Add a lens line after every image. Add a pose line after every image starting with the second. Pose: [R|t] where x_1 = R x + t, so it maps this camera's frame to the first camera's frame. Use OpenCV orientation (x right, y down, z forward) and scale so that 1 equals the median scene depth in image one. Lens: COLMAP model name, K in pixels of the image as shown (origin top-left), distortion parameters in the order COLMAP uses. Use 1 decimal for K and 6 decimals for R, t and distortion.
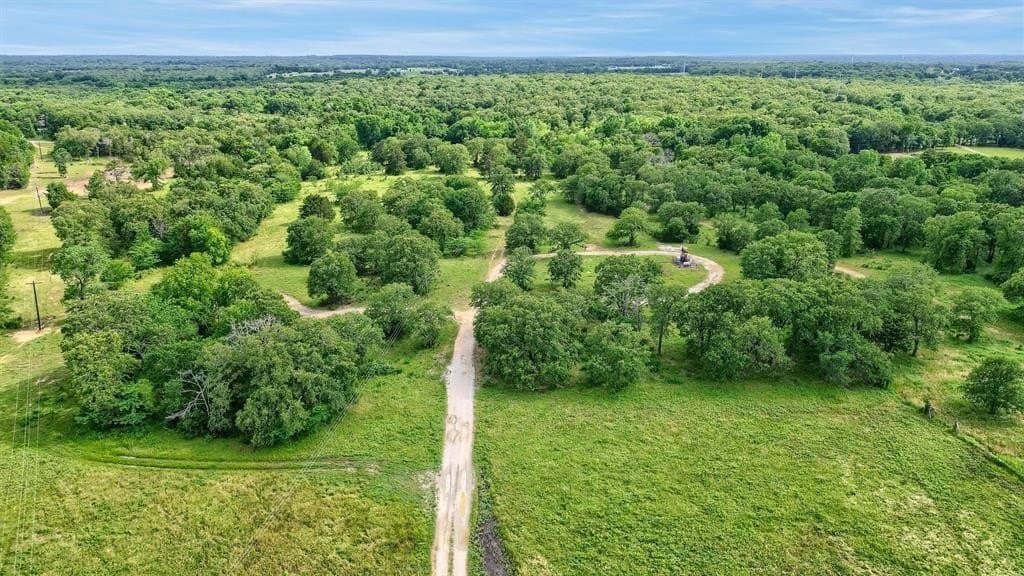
lens RADIAL K [[696.0, 0, 520.2], [0, 696.0, 275.3], [0, 0, 1]] dist [0.067360, -0.058969]
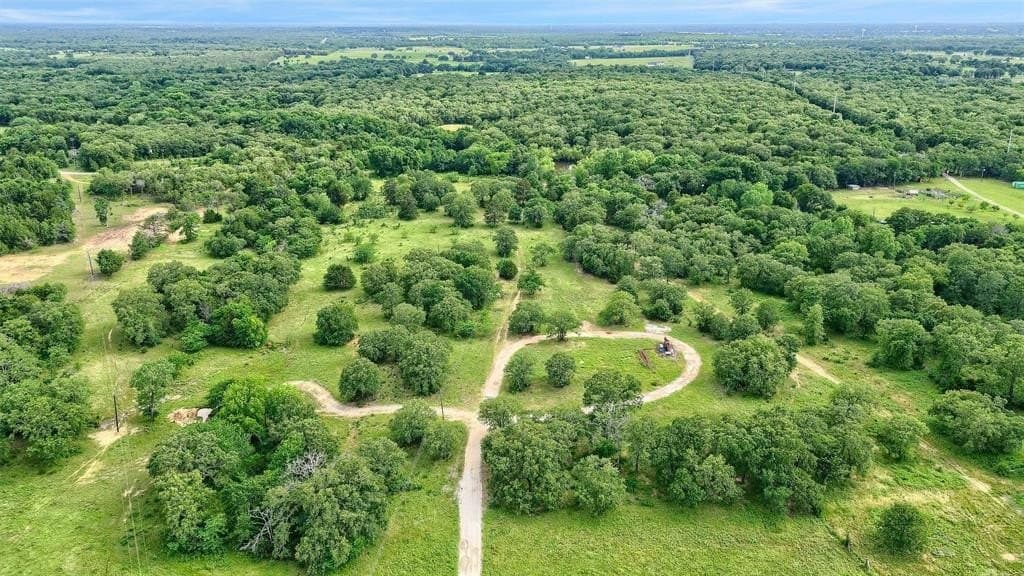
lens RADIAL K [[703.3, 0, 512.2], [0, 703.3, 250.6], [0, 0, 1]] dist [0.073627, -0.066586]
pose [[0.999827, 0.002593, -0.018445, 0.004991], [-0.002436, 0.999961, 0.008547, -0.169776], [0.018466, -0.008501, 0.999793, -0.133487]]
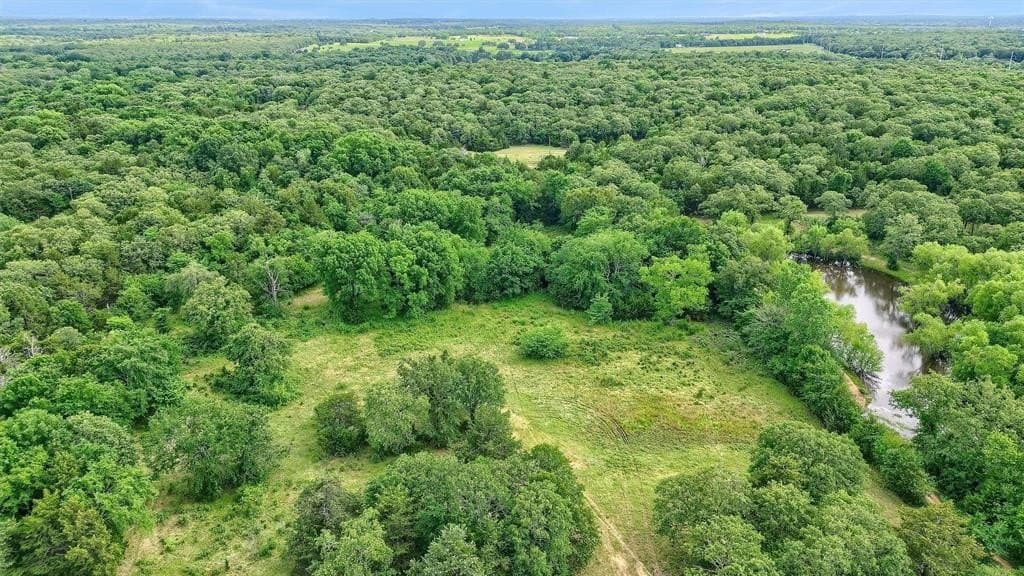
lens RADIAL K [[696.0, 0, 520.2], [0, 696.0, 275.3], [0, 0, 1]] dist [0.067360, -0.058969]
pose [[0.996438, 0.028178, -0.079487, -0.193083], [-0.024197, 0.998426, 0.050606, -0.481071], [0.080788, -0.048502, 0.995551, 1.316643]]
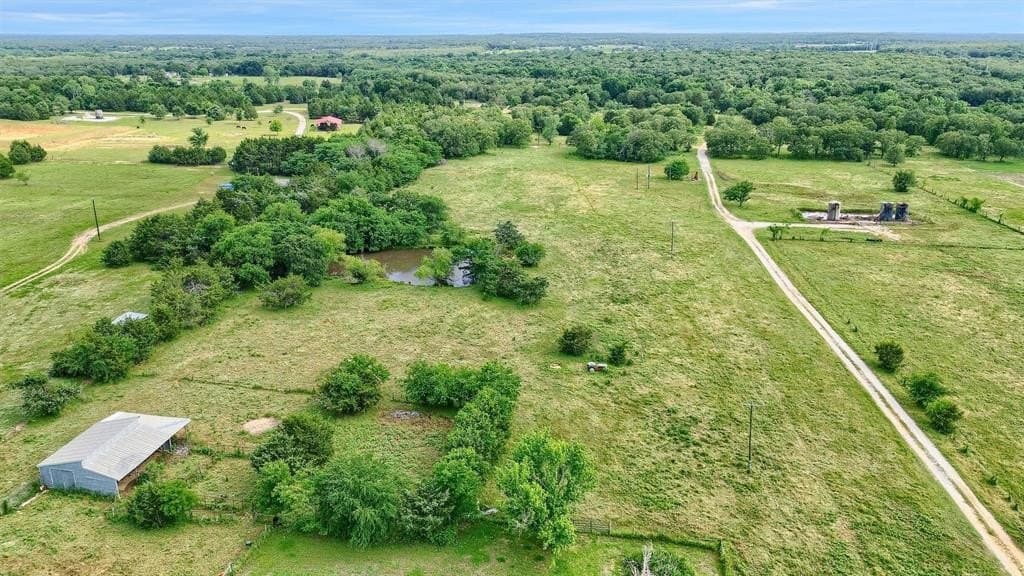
lens RADIAL K [[691.3, 0, 512.0], [0, 691.3, 288.0], [0, 0, 1]] dist [0.091072, -0.098765]
pose [[0.968984, 0.090027, -0.230140, -0.076770], [-0.079158, 0.995285, 0.056049, 0.337905], [0.234101, -0.036094, 0.971542, -1.145634]]
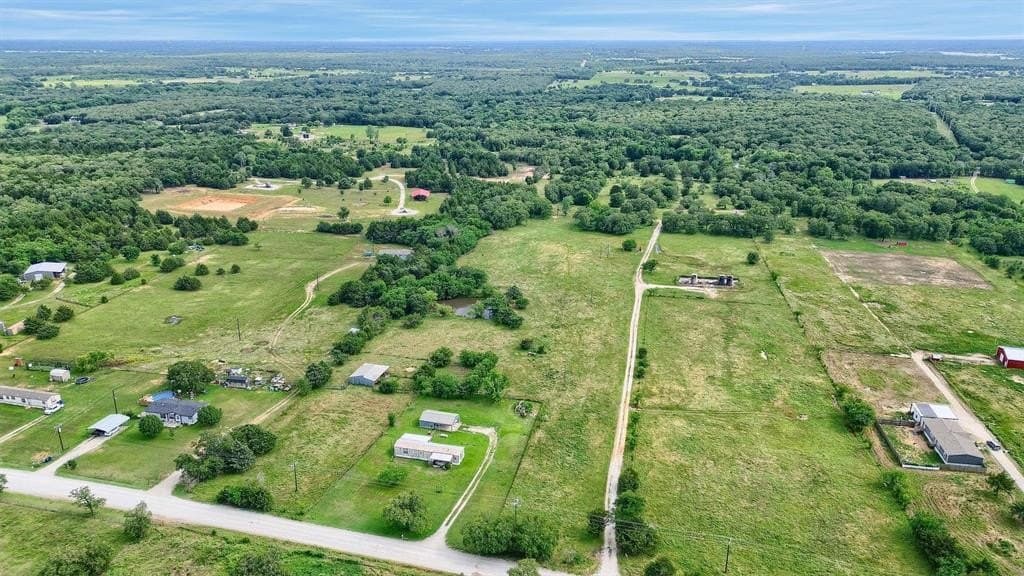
lens RADIAL K [[696.0, 0, 520.2], [0, 696.0, 275.3], [0, 0, 1]] dist [0.067360, -0.058969]
pose [[0.941974, 0.101483, -0.319978, 0.316711], [-0.094268, 0.994821, 0.038001, 0.200816], [0.322178, -0.005633, 0.946663, -2.035710]]
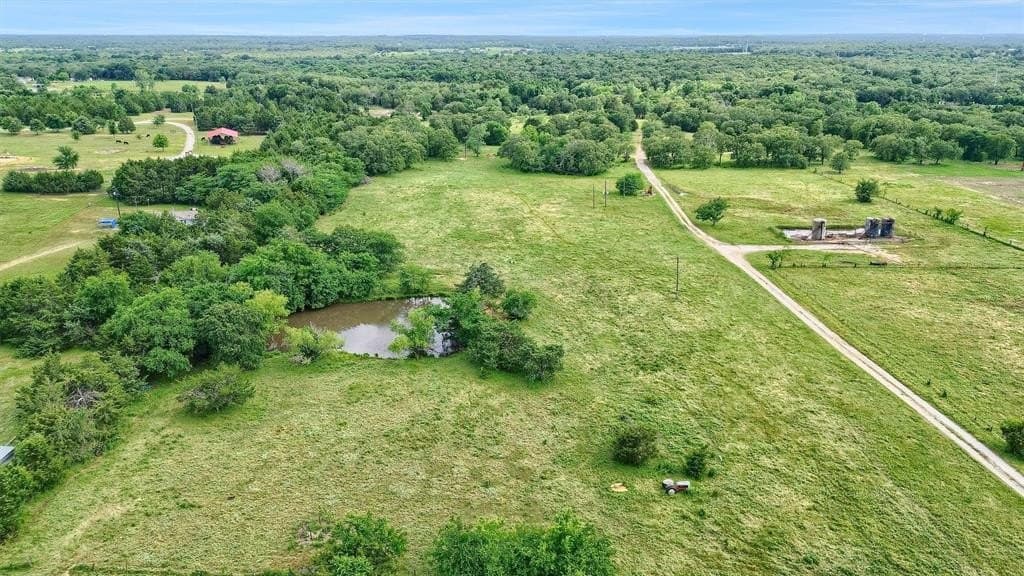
lens RADIAL K [[679.2, 0, 502.0], [0, 679.2, 291.7], [0, 0, 1]] dist [0.084228, -0.065213]
pose [[0.994669, 0.041149, -0.094552, -0.208570], [-0.035959, 0.997785, 0.055962, 0.290047], [0.096646, -0.052264, 0.993946, -0.993103]]
